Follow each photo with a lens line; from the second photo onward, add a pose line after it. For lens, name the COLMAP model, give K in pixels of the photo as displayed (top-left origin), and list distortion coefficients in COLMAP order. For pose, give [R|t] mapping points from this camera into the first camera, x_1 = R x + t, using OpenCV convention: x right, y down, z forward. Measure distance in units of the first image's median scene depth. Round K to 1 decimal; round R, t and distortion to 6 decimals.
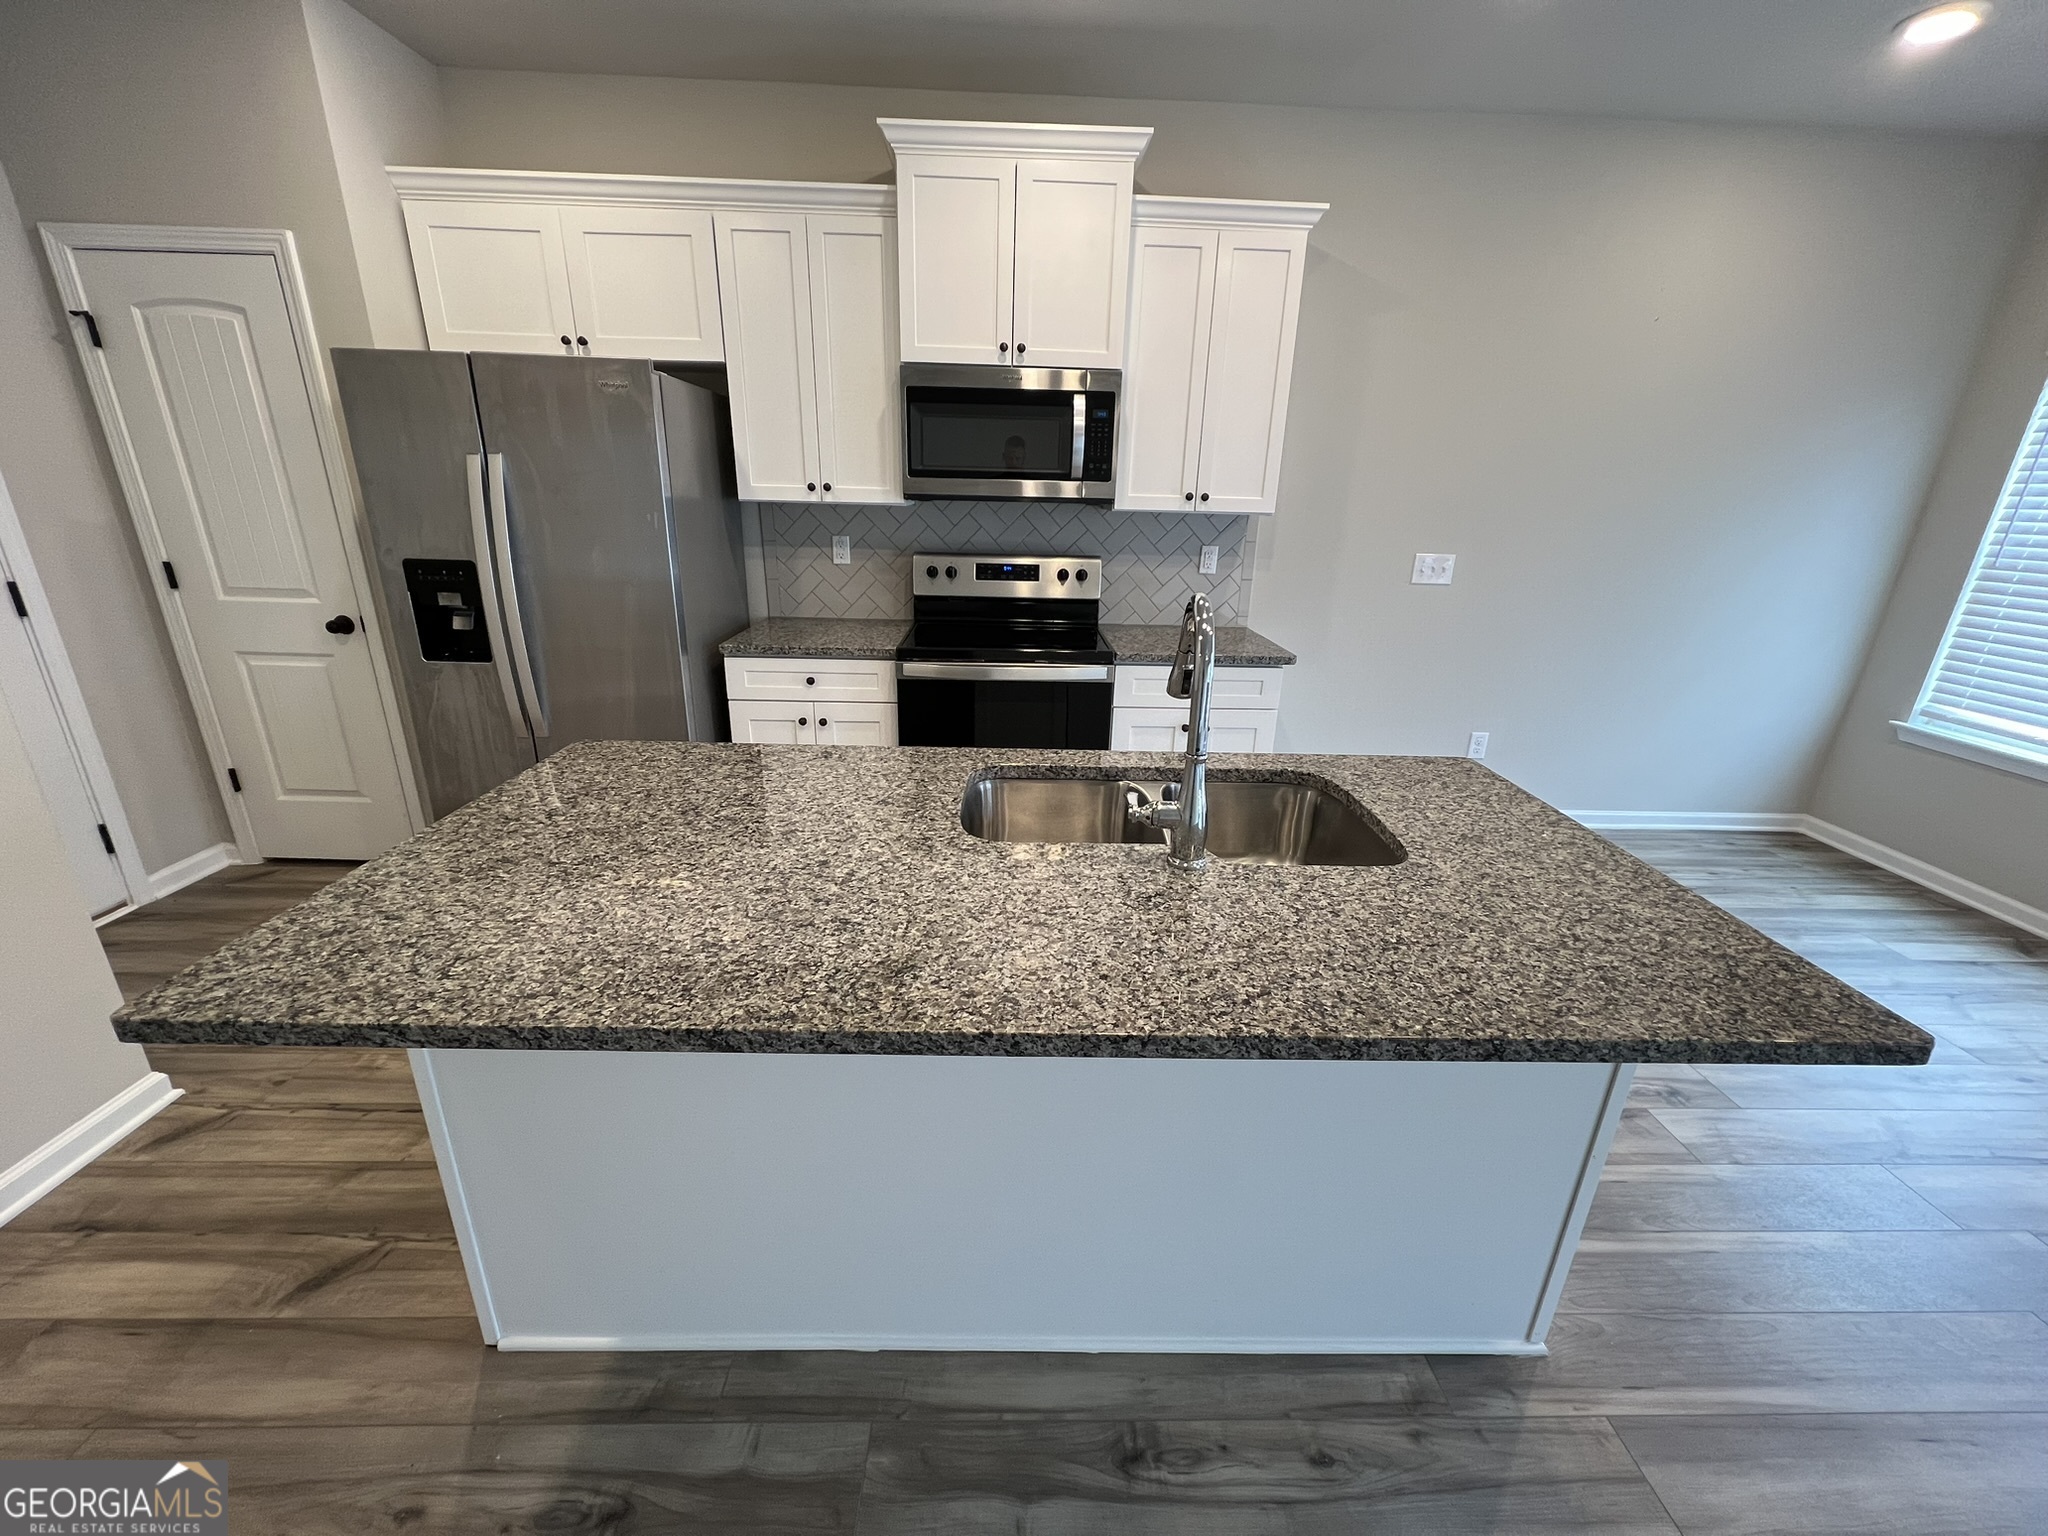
lens RADIAL K [[814.5, 0, 1028.2], [0, 814.5, 769.6], [0, 0, 1]] dist [-0.000654, 0.000360]
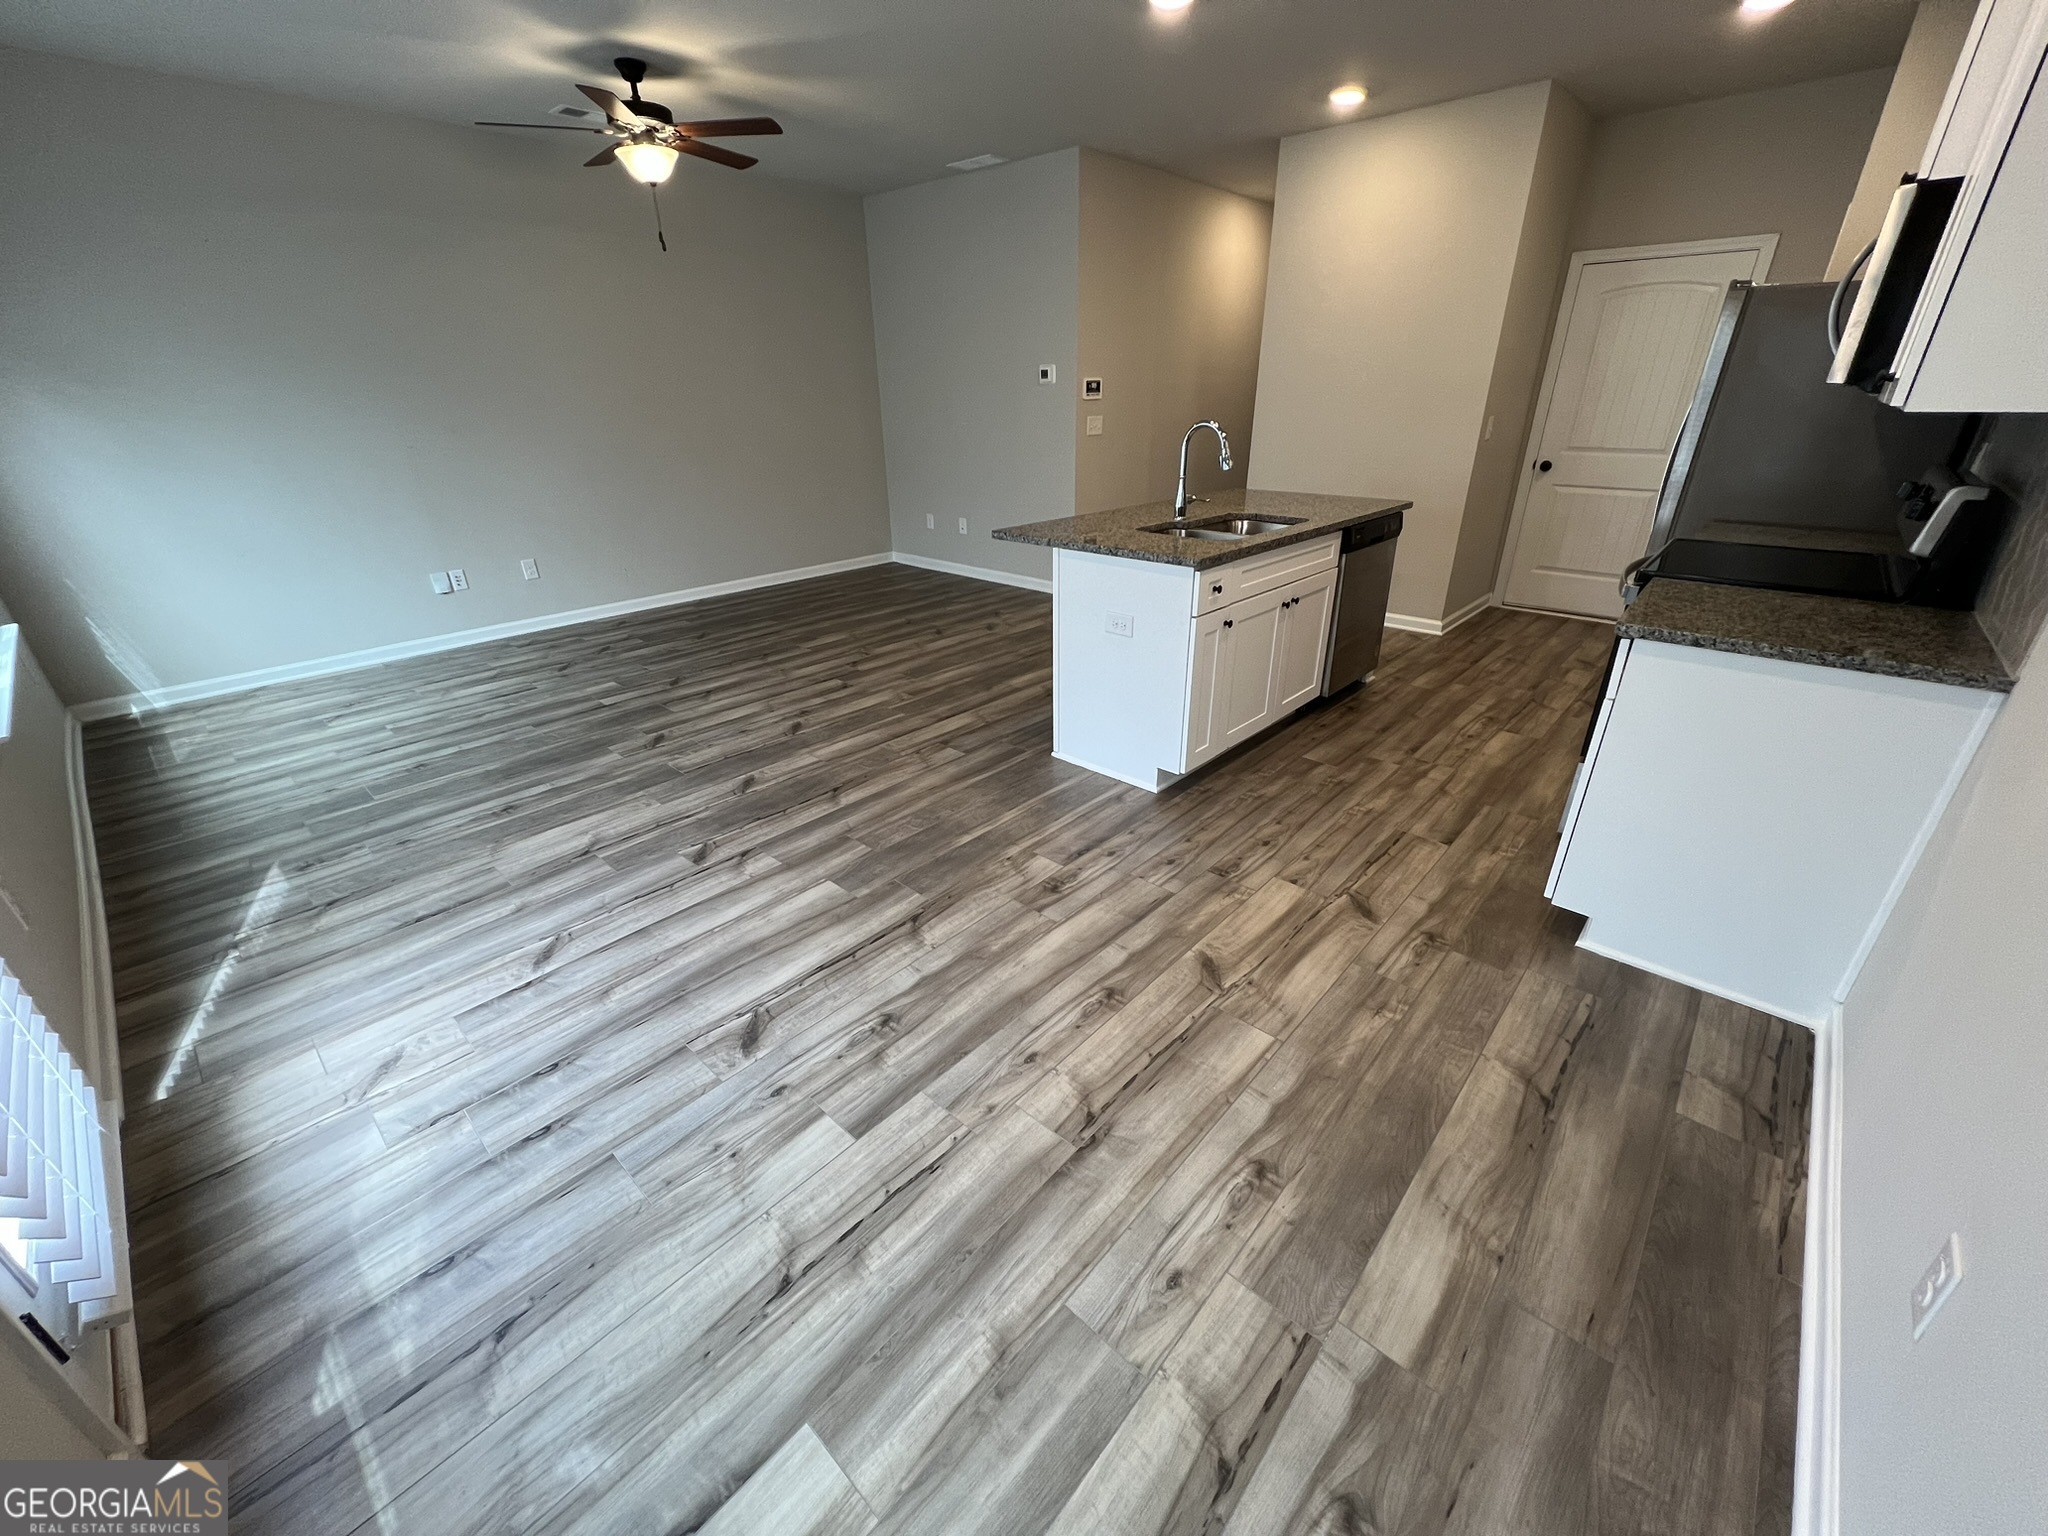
lens RADIAL K [[816.9, 0, 1043.9], [0, 816.9, 759.1], [0, 0, 1]] dist [0.001607, -0.000133]
pose [[-0.681904, 0.285337, -0.673490, 1.166946], [-0.245213, 0.778308, 0.578020, -0.347783], [0.689113, 0.559303, -0.460763, 1.123483]]
